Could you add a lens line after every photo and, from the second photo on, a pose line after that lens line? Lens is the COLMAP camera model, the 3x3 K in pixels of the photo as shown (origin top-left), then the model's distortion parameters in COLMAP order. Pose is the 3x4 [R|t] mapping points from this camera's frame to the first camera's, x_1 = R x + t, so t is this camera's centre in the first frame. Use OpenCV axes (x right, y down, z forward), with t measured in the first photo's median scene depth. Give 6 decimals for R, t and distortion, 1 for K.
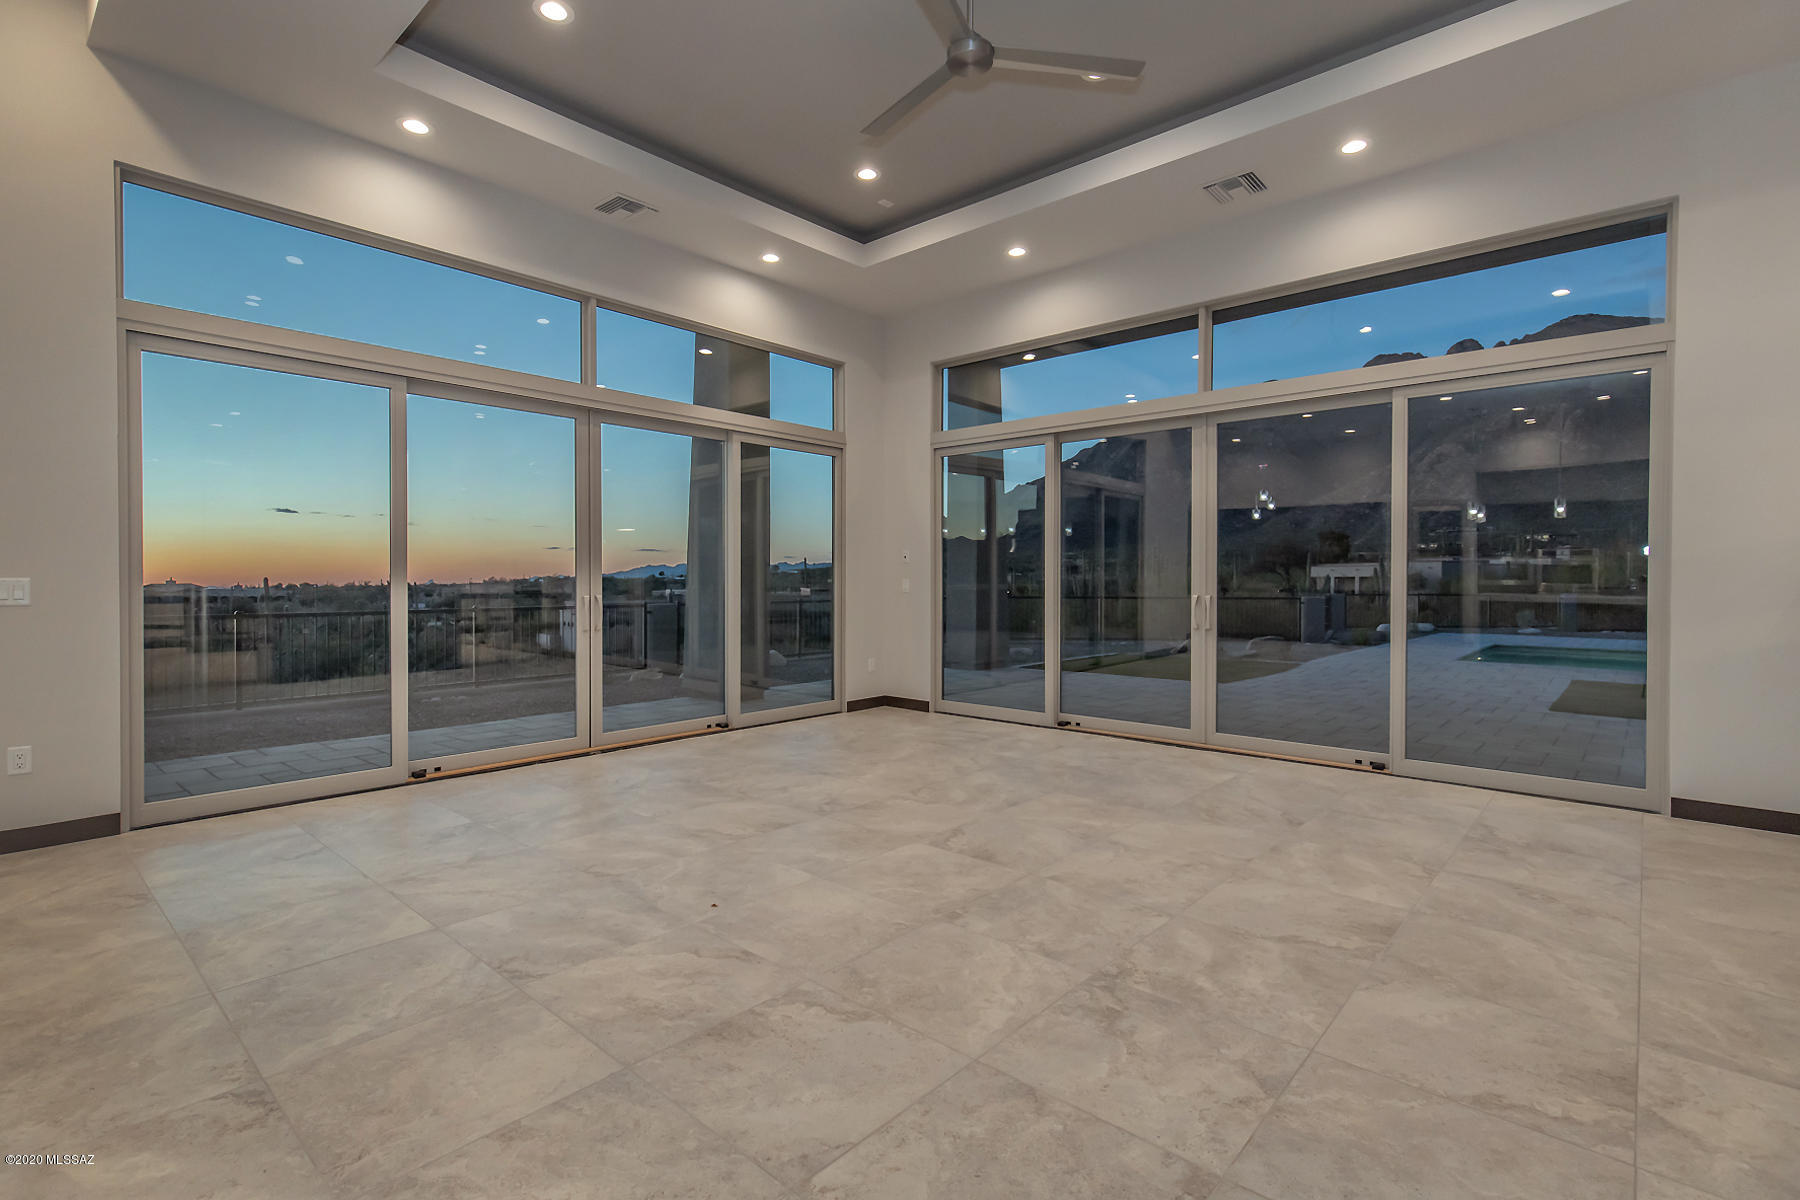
lens RADIAL K [[802.9, 0, 903.2], [0, 802.9, 593.1], [0, 0, 1]] dist [0.011307, -0.003800]
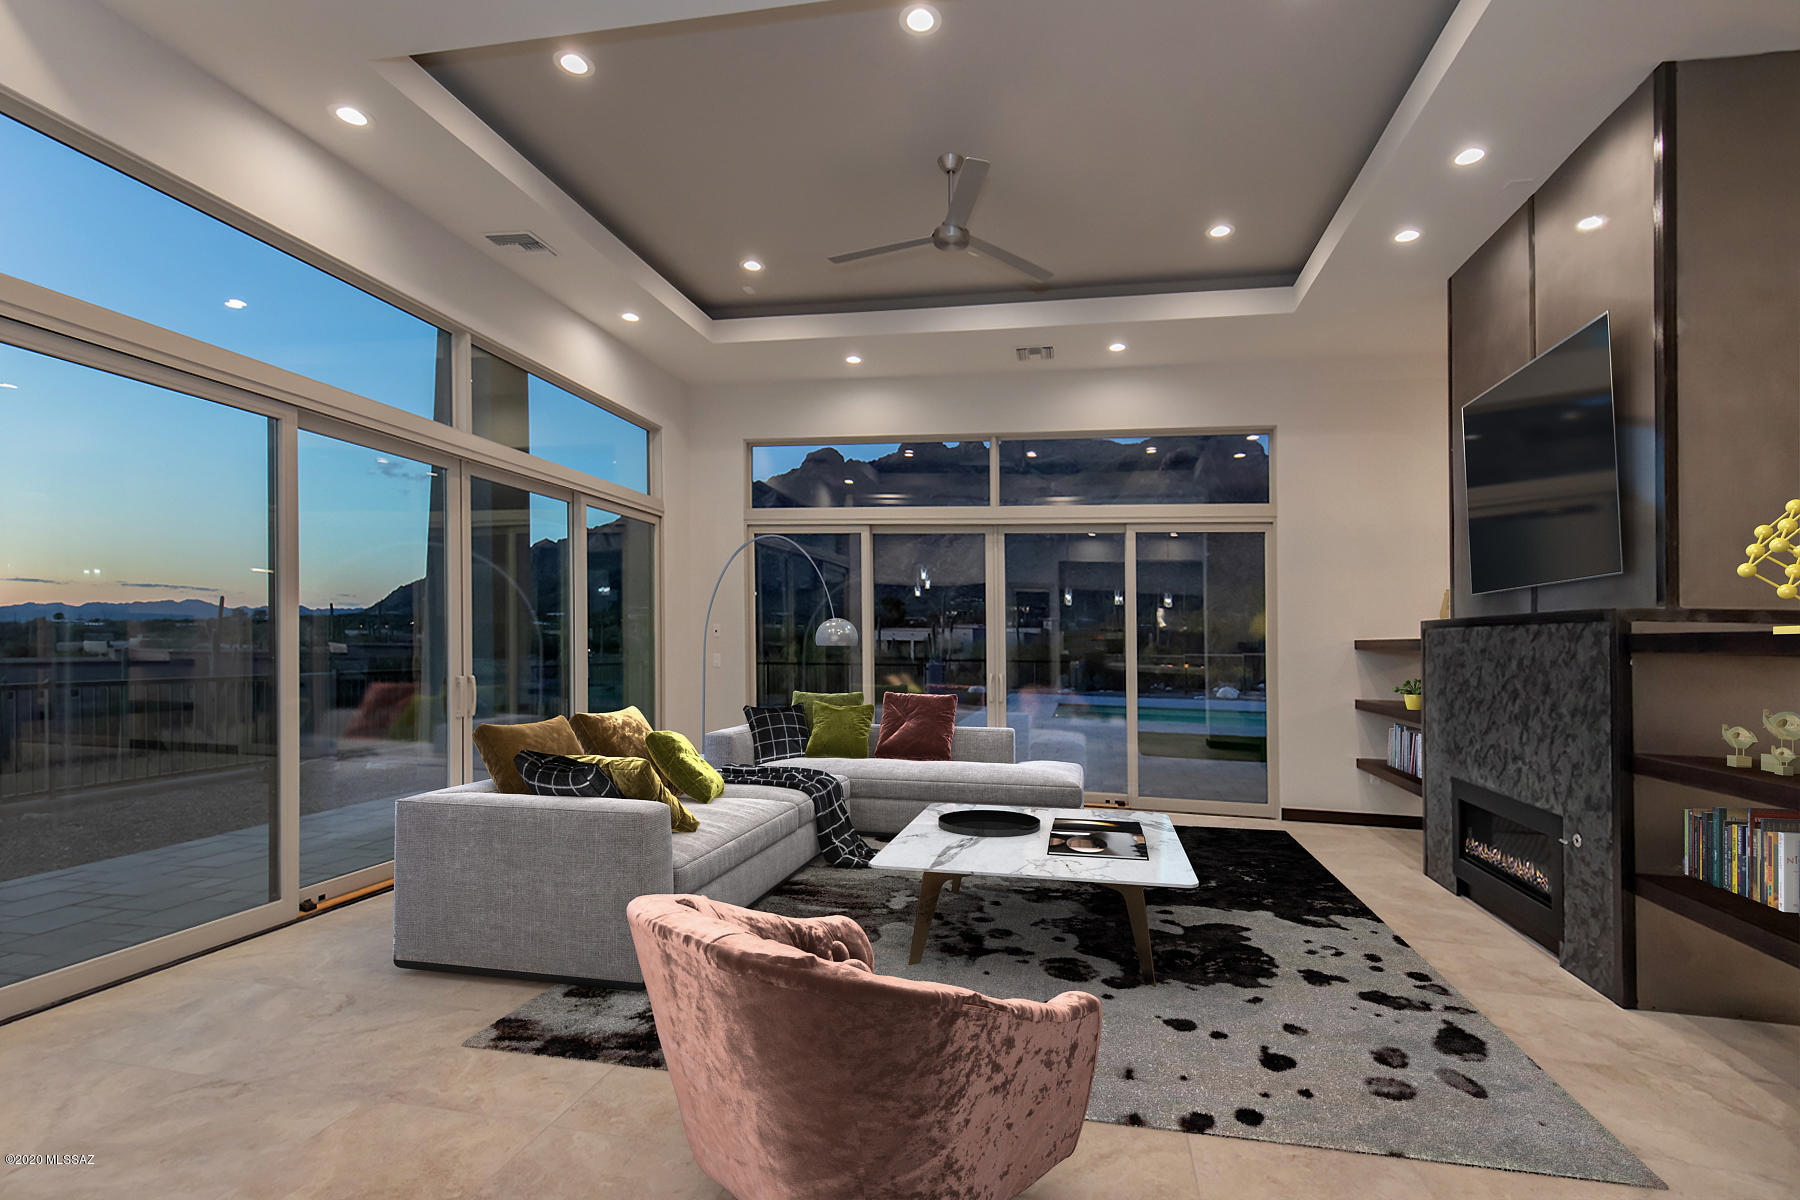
lens RADIAL K [[845.6, 0, 948.9], [0, 845.6, 615.8], [0, 0, 1]] dist [0.017770, -0.004805]
pose [[0.846874, 0.038768, 0.530379, -0.458228], [-0.015744, 0.998730, -0.047865, -0.027059], [-0.531561, 0.032185, 0.846408, -0.050969]]
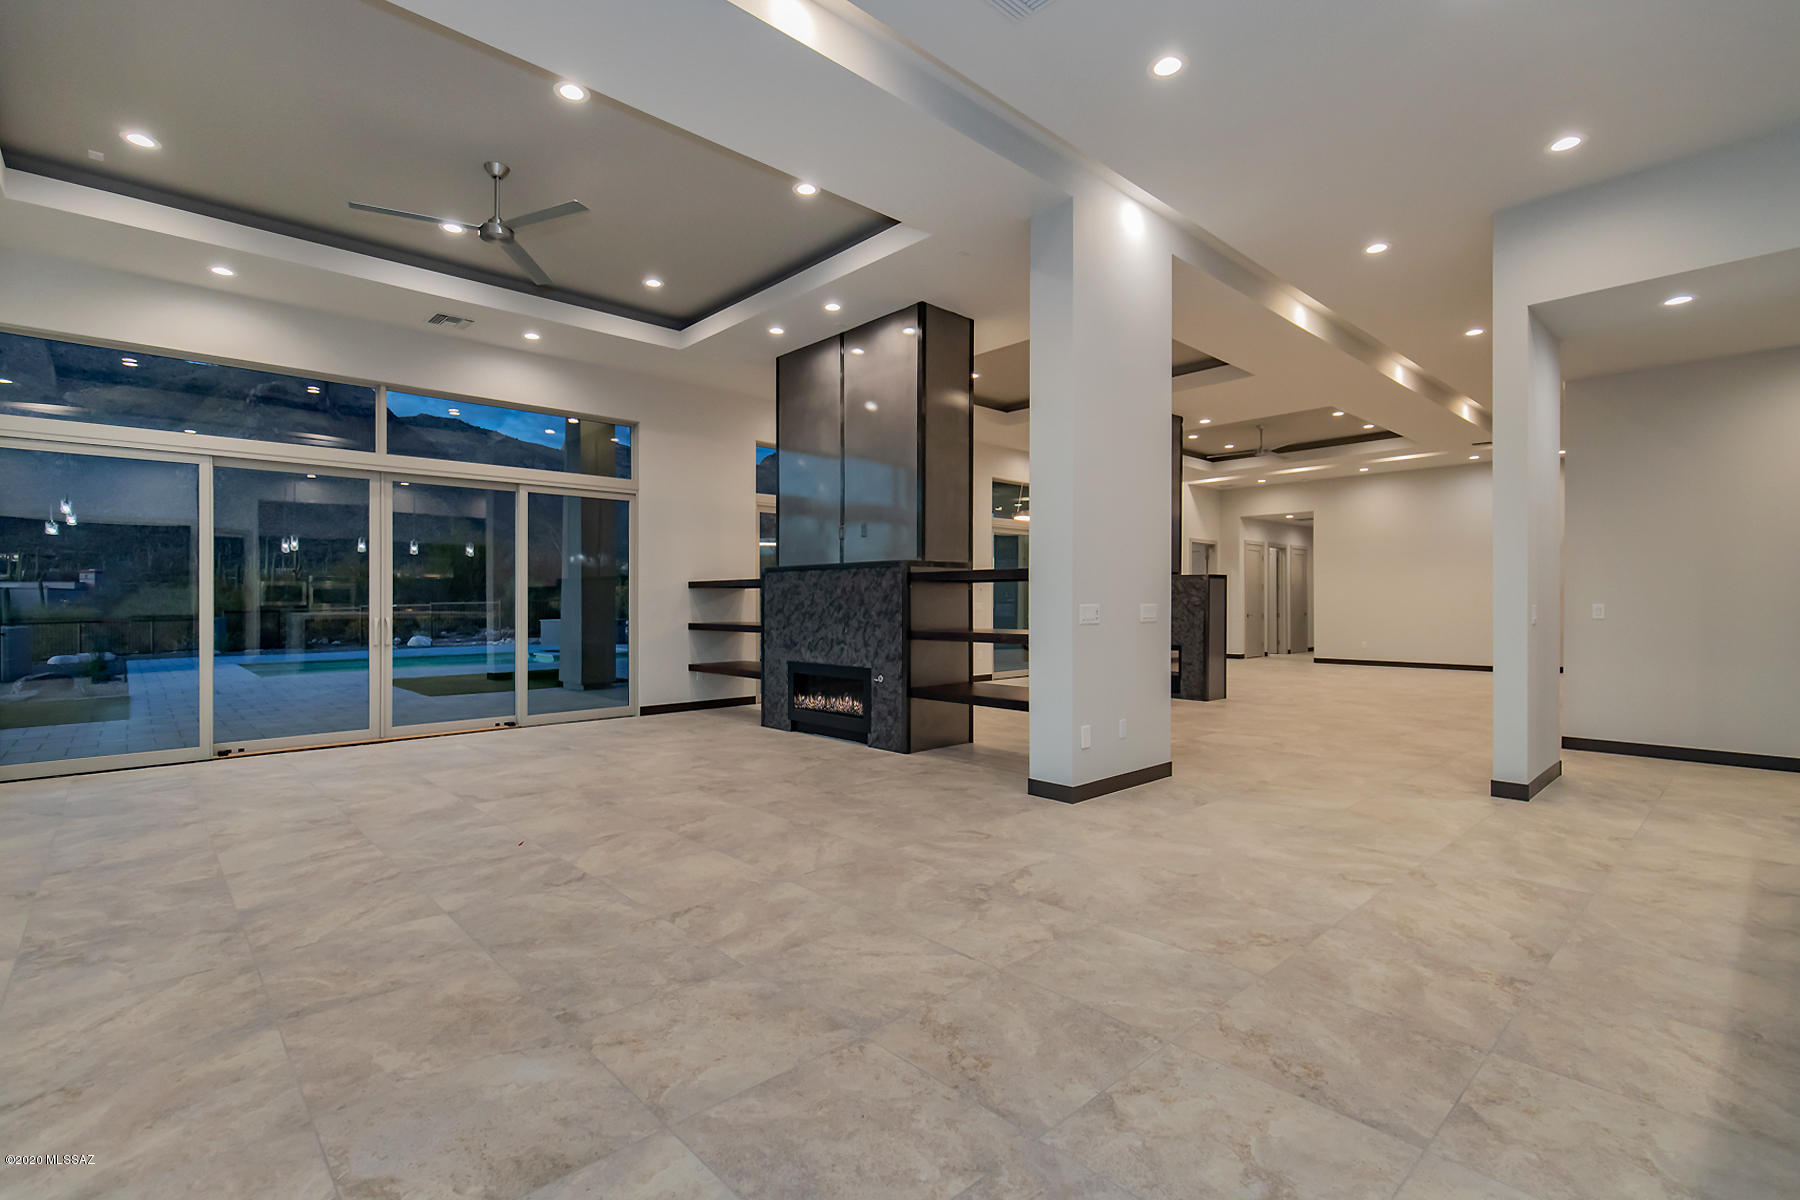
lens RADIAL K [[802.9, 0, 849.3], [0, 802.9, 574.8], [0, 0, 1]] dist [0.011307, -0.003800]
pose [[0.129696, 0.034695, 0.990947, -0.978793], [0.019197, 0.999112, -0.037494, -0.001487], [-0.991368, 0.023886, 0.128915, 0.172182]]
